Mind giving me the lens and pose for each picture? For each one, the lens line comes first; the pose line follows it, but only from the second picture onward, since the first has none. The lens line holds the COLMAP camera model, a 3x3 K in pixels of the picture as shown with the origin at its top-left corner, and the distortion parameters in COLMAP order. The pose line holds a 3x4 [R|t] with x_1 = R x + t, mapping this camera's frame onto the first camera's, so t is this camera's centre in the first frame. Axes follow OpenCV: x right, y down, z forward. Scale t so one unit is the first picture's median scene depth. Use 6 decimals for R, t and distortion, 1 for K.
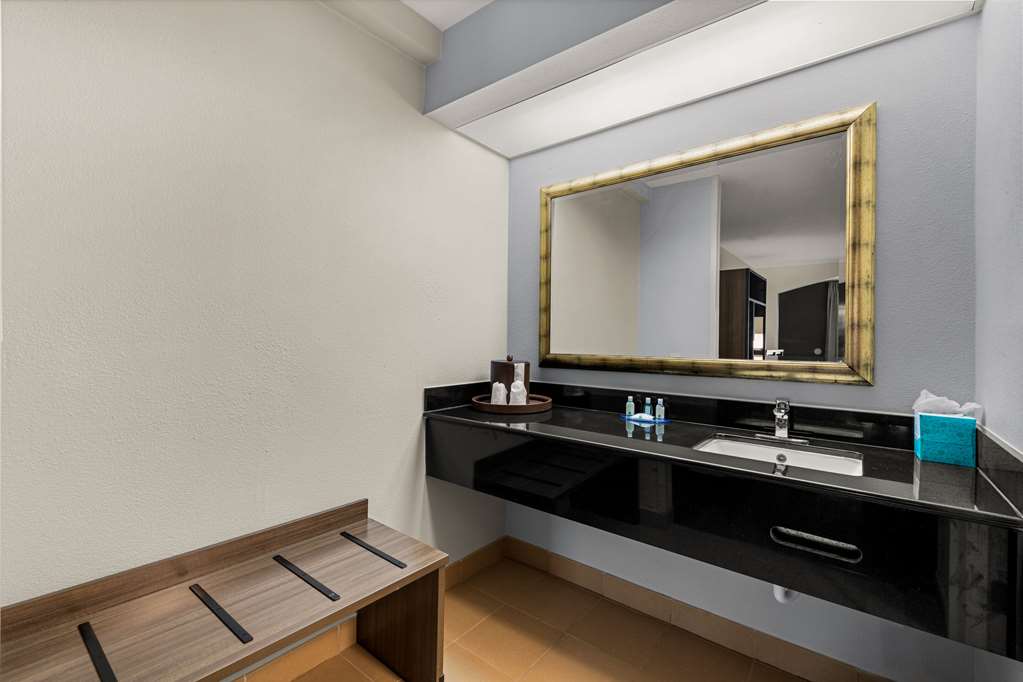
lens RADIAL K [[446.1, 0, 510.4], [0, 446.1, 342.0], [0, 0, 1]] dist [0.000804, 0.000041]
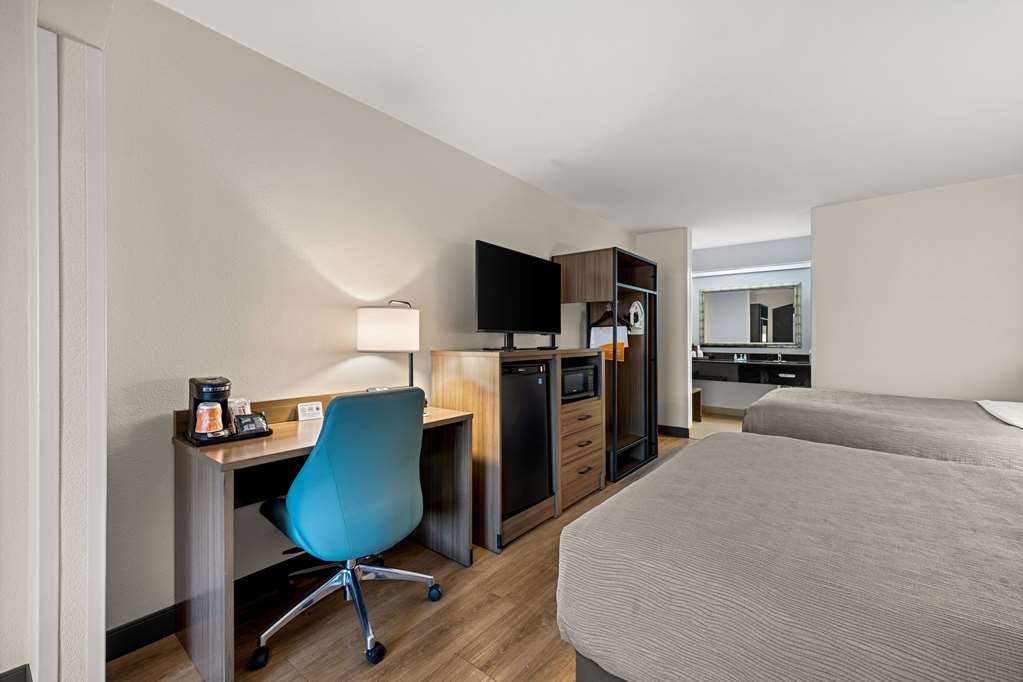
lens RADIAL K [[404.8, 0, 512.2], [0, 404.8, 338.1], [0, 0, 1]] dist [-0.000675, -0.000021]
pose [[0.999723, -0.017313, -0.015936, -1.439313], [0.017294, 0.999850, -0.001274, -0.031267], [0.015955, 0.000998, 0.999872, -2.217870]]
